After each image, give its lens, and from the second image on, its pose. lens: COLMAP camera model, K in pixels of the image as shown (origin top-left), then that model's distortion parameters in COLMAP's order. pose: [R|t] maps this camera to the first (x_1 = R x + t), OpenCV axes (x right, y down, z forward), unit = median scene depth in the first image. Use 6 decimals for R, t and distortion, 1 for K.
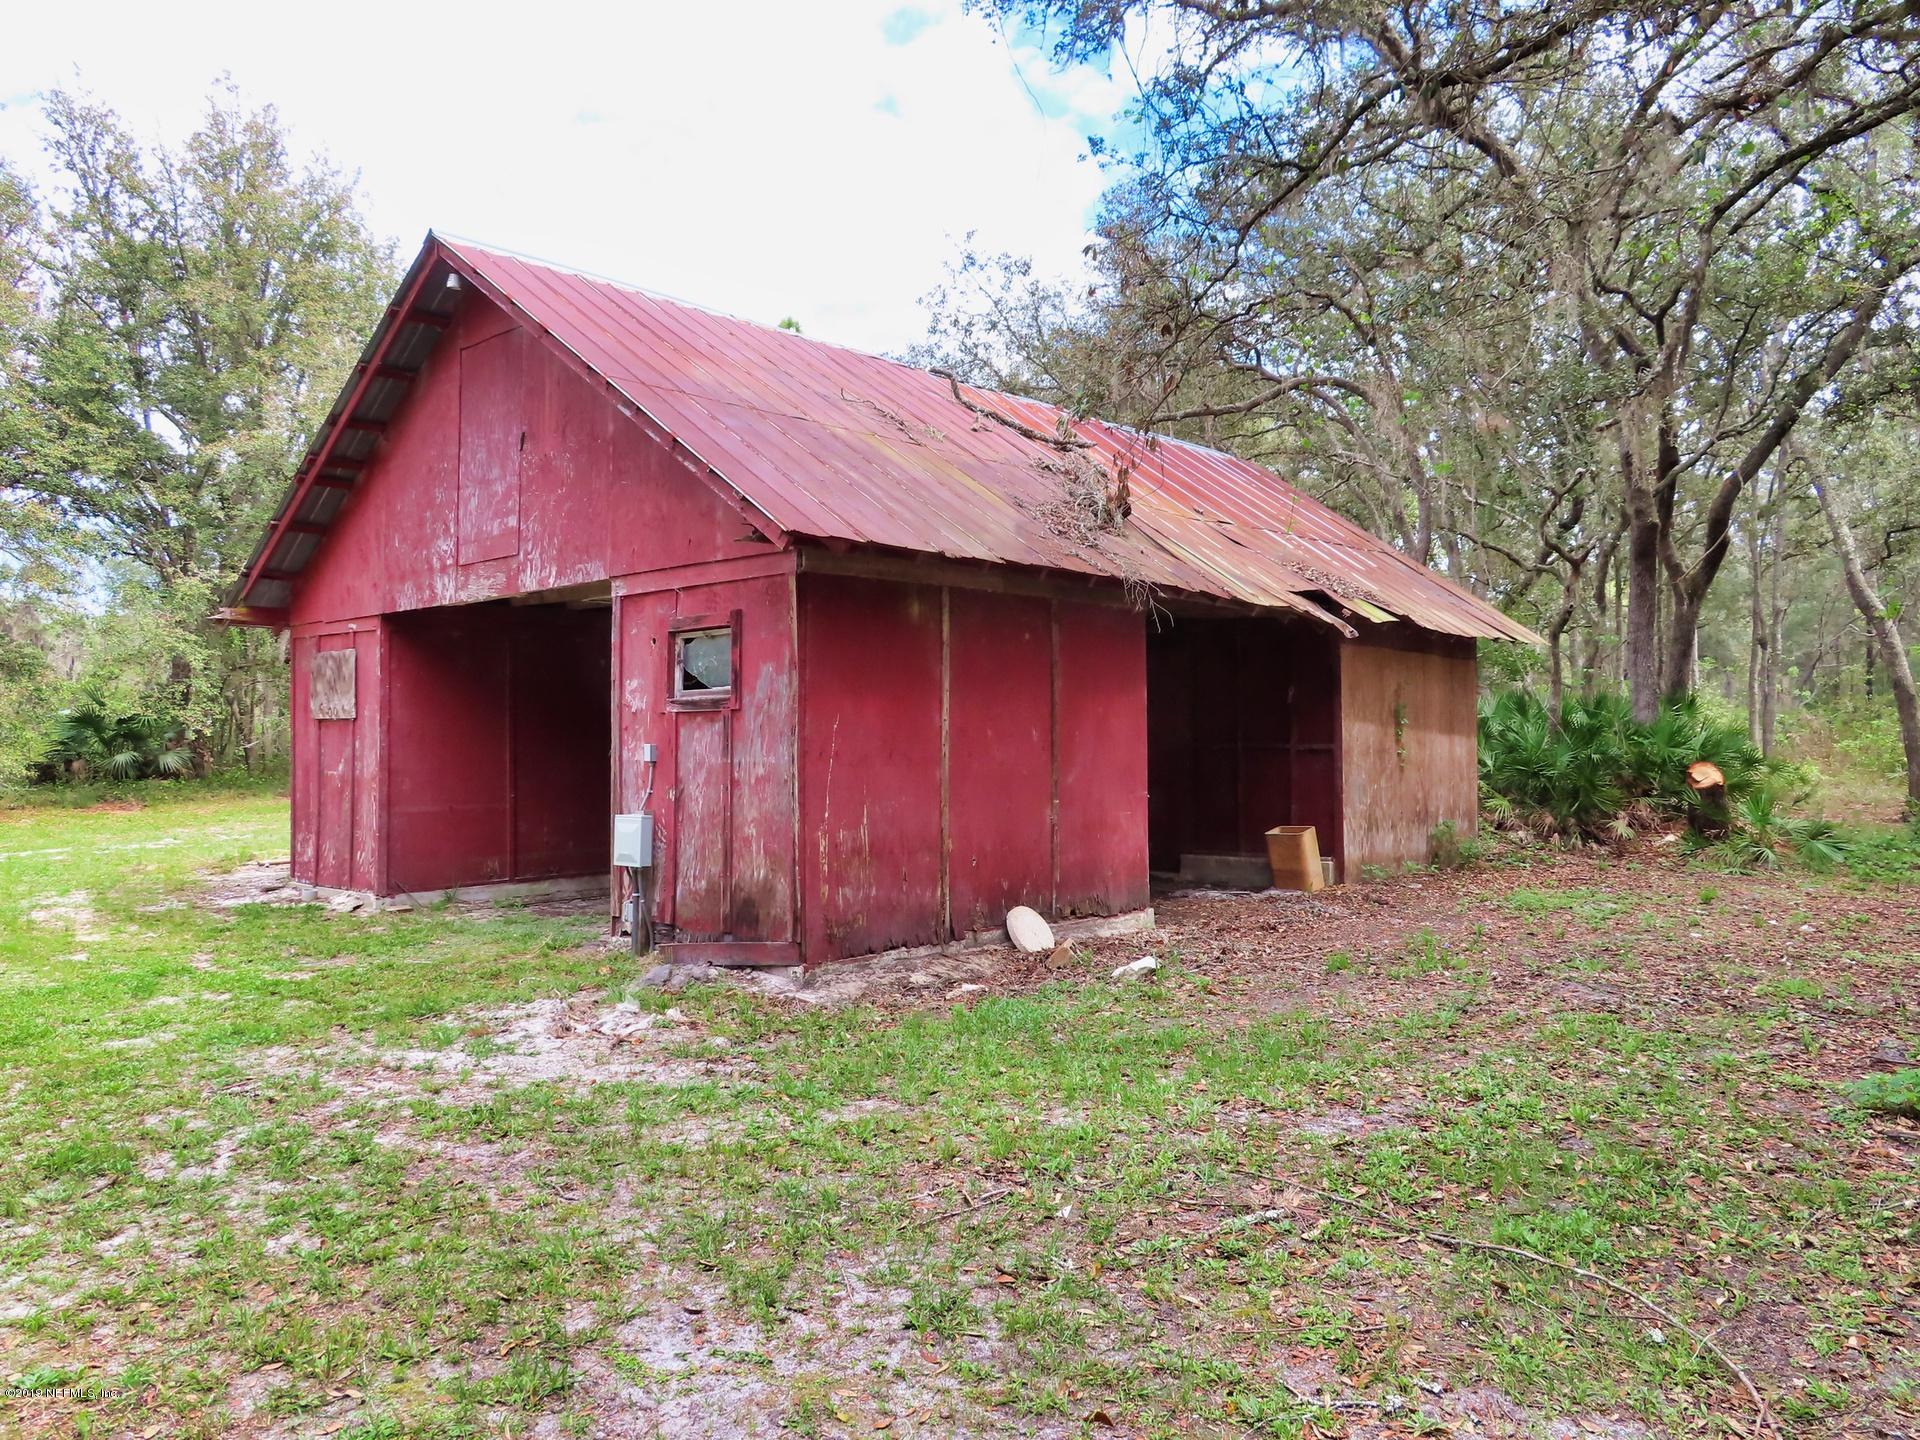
lens RADIAL K [[1368.7, 0, 964.3], [0, 1368.7, 708.8], [0, 0, 1]] dist [-0.011932, 0.007310]
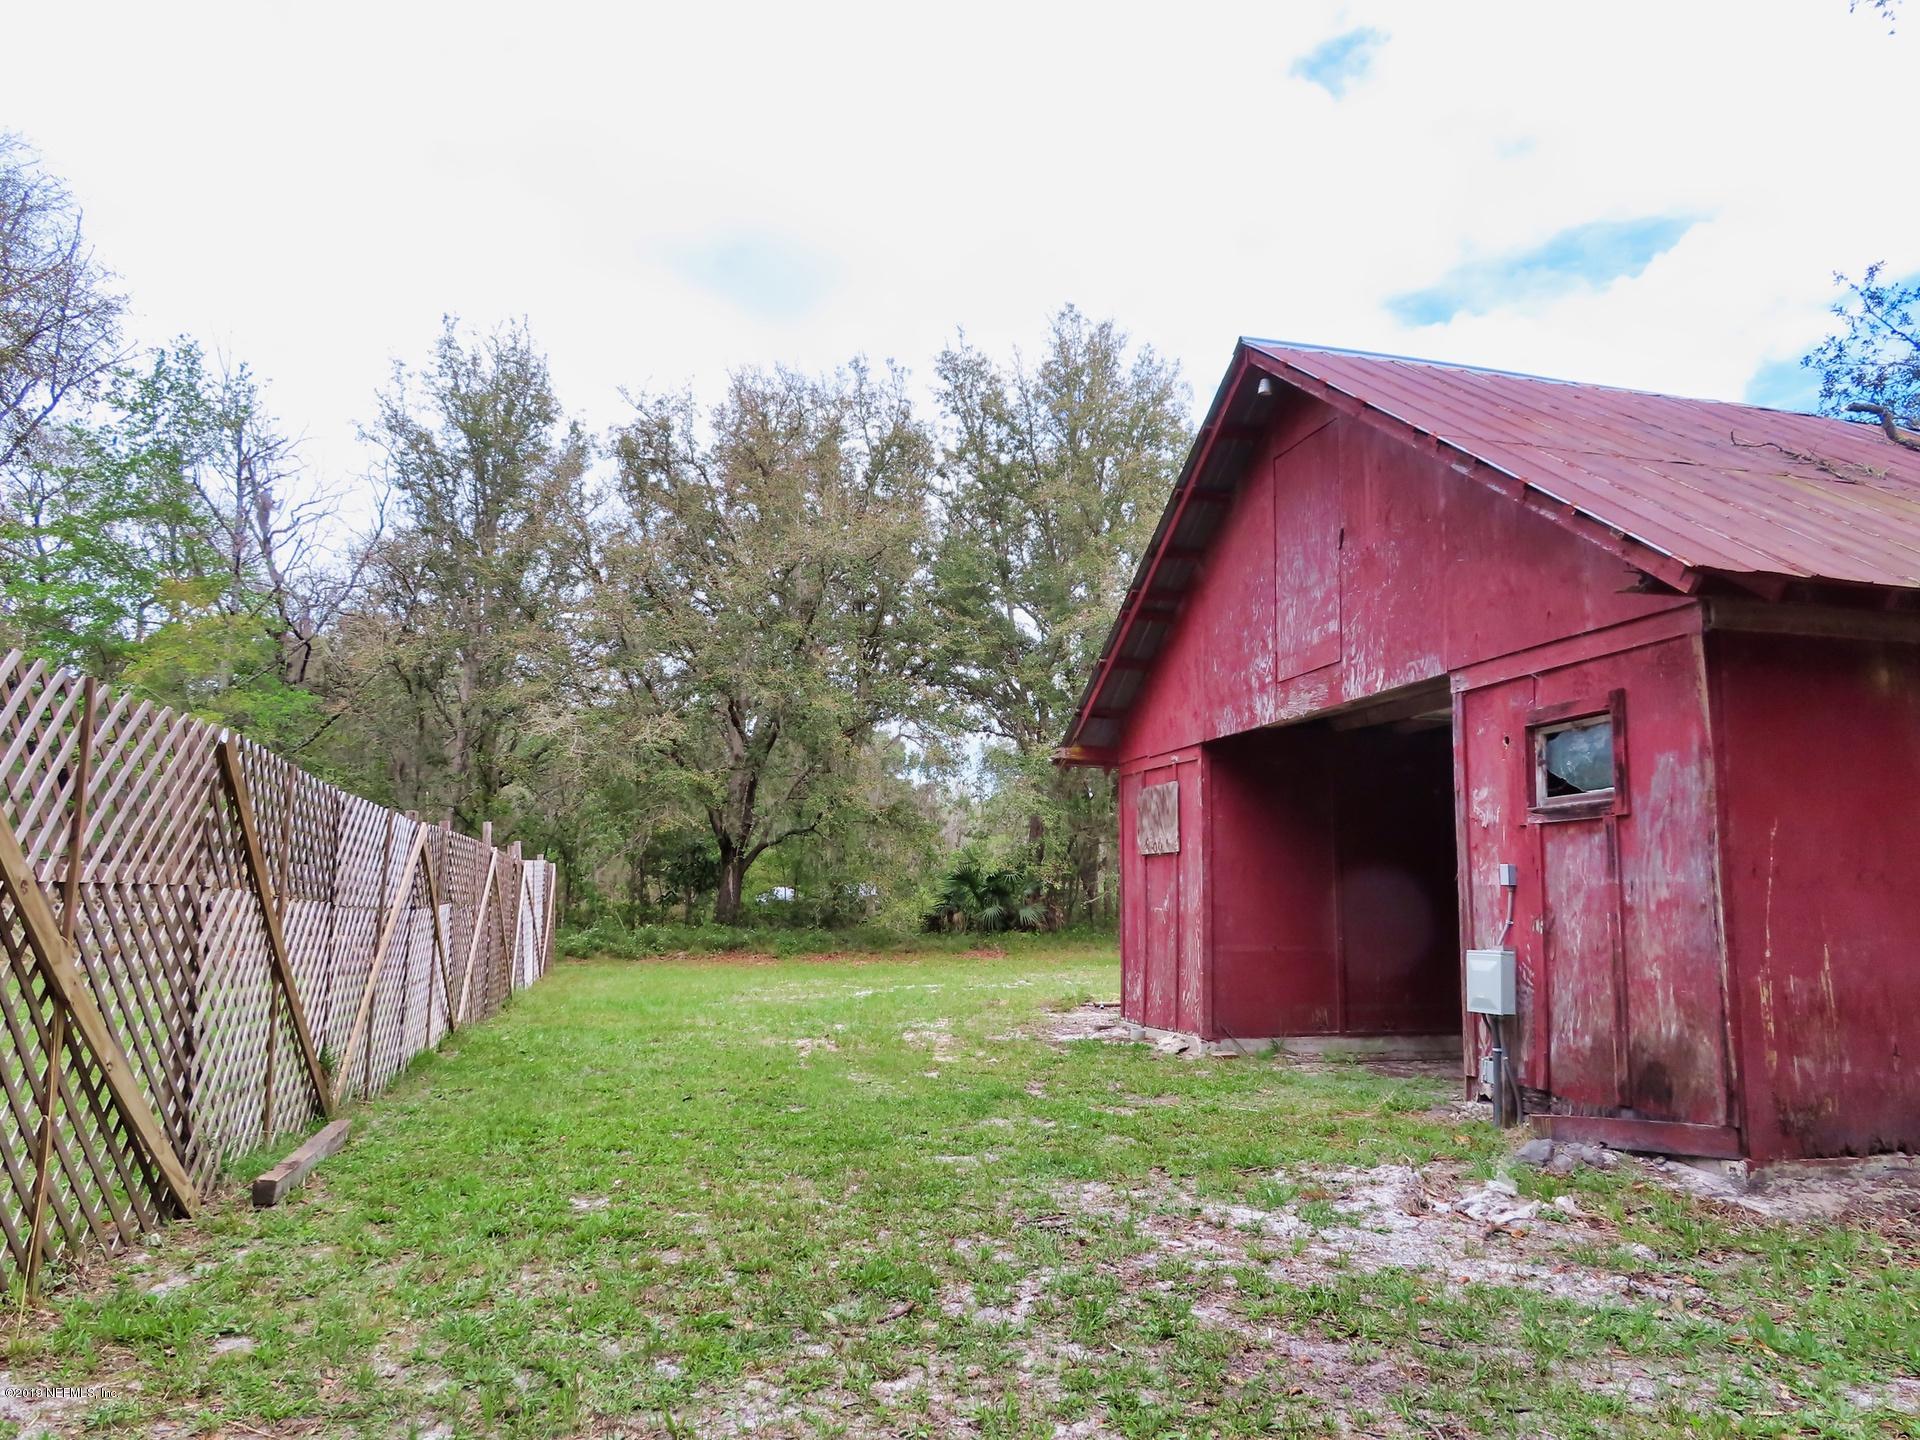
lens RADIAL K [[1368.7, 0, 952.0], [0, 1368.7, 717.1], [0, 0, 1]] dist [-0.011932, 0.007310]
pose [[0.831679, -0.062178, -0.551765, -0.037555], [-0.004906, 0.992849, -0.119278, 0.028982], [0.555235, 0.101908, 0.825426, 0.098546]]
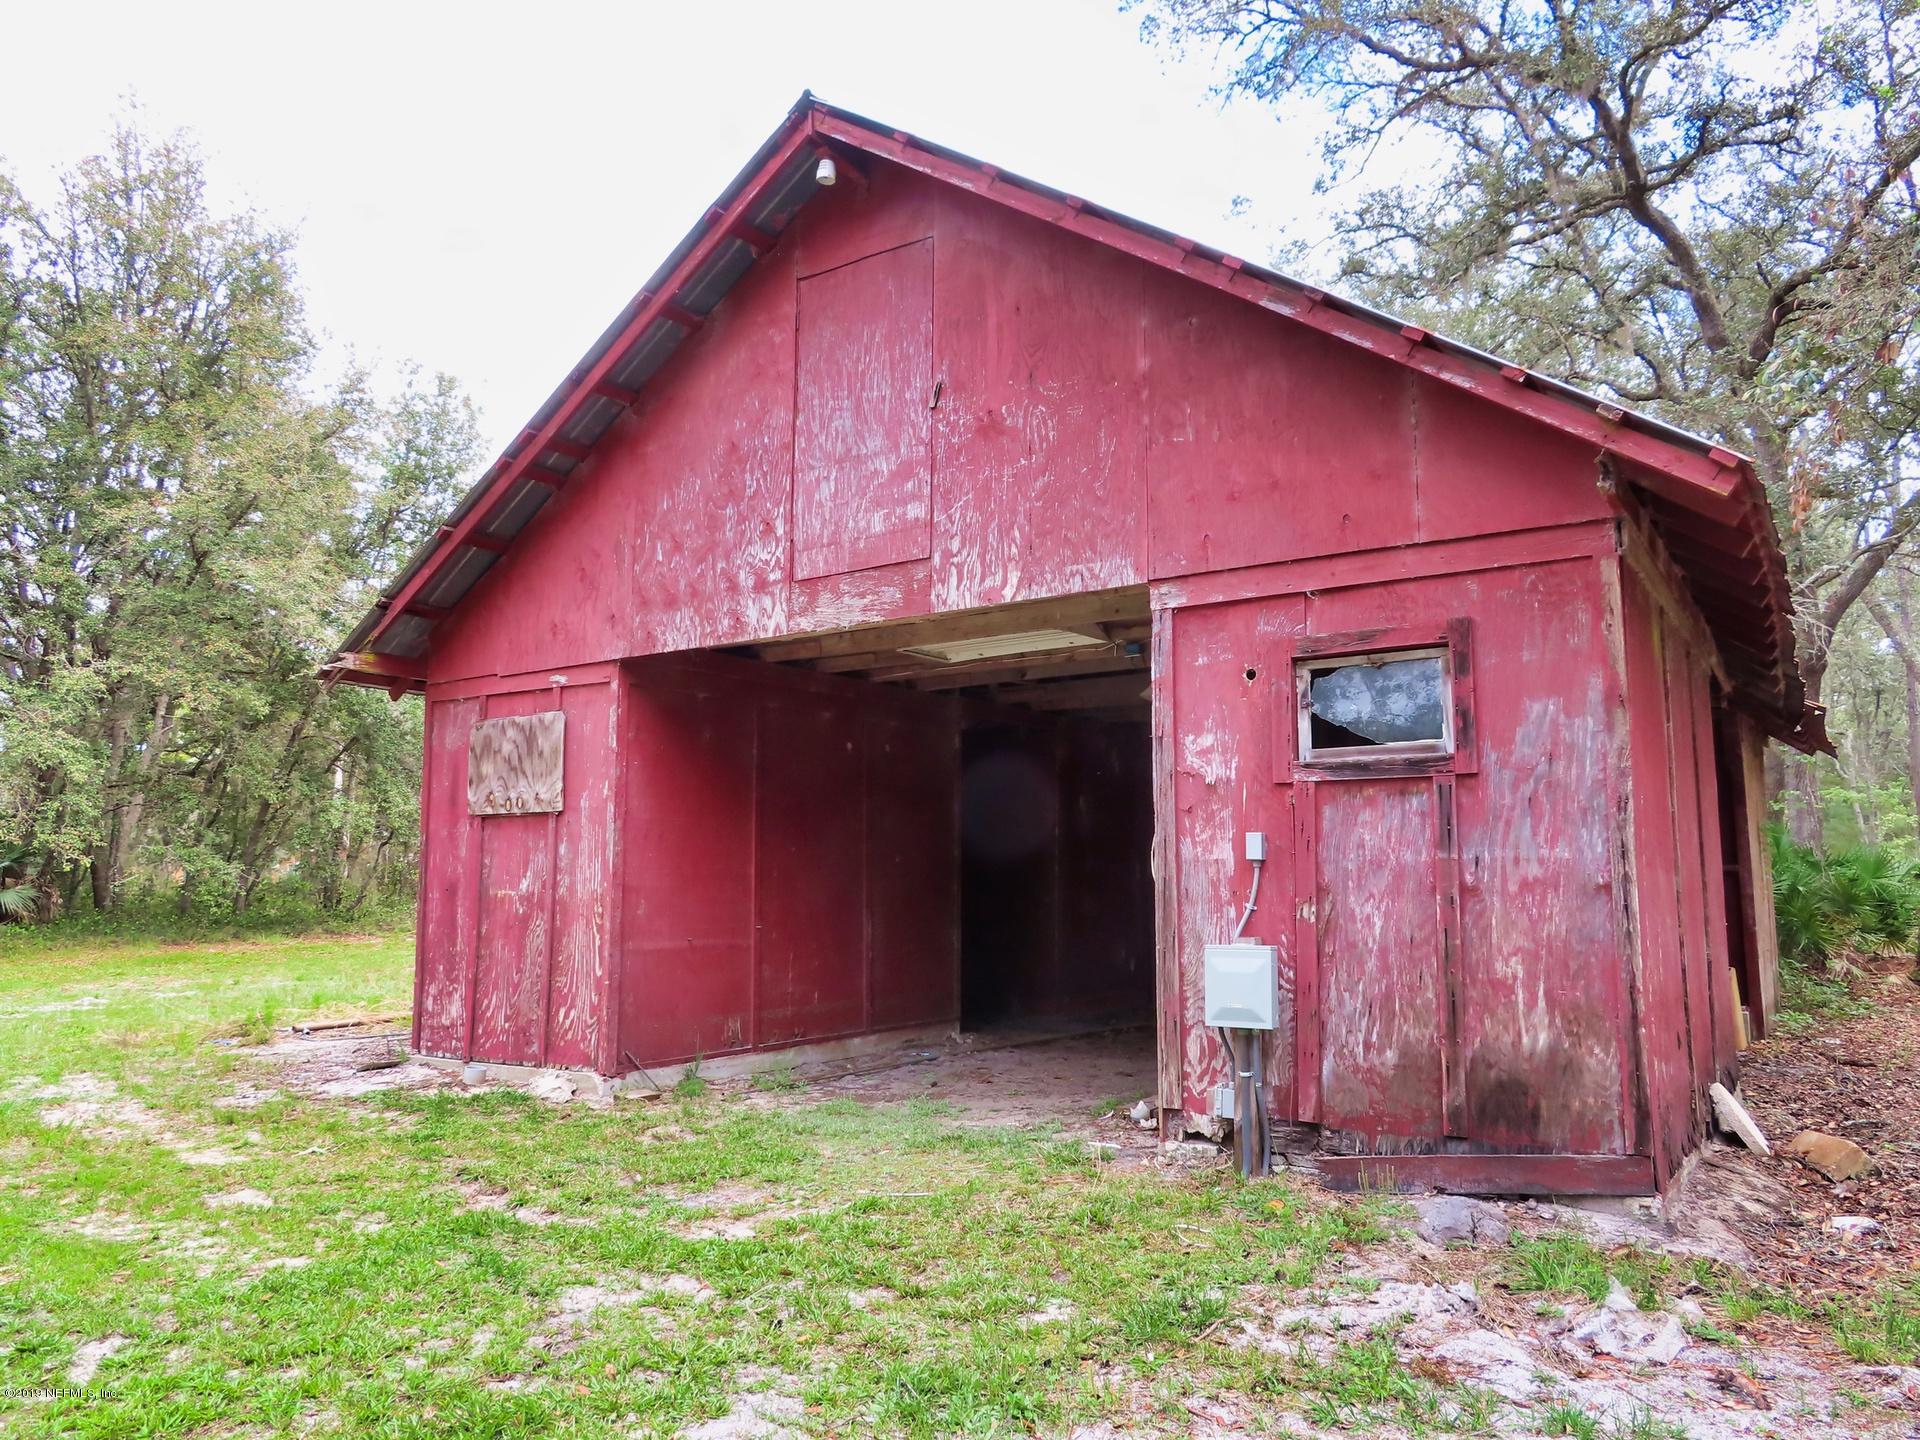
lens RADIAL K [[1368.7, 0, 951.3], [0, 1368.7, 741.5], [0, 0, 1]] dist [-0.011932, 0.007310]
pose [[0.990448, 0.026873, 0.135241, -0.352631], [-0.013876, 0.995271, -0.096143, 0.035865], [-0.137185, 0.093348, 0.986137, 0.300428]]
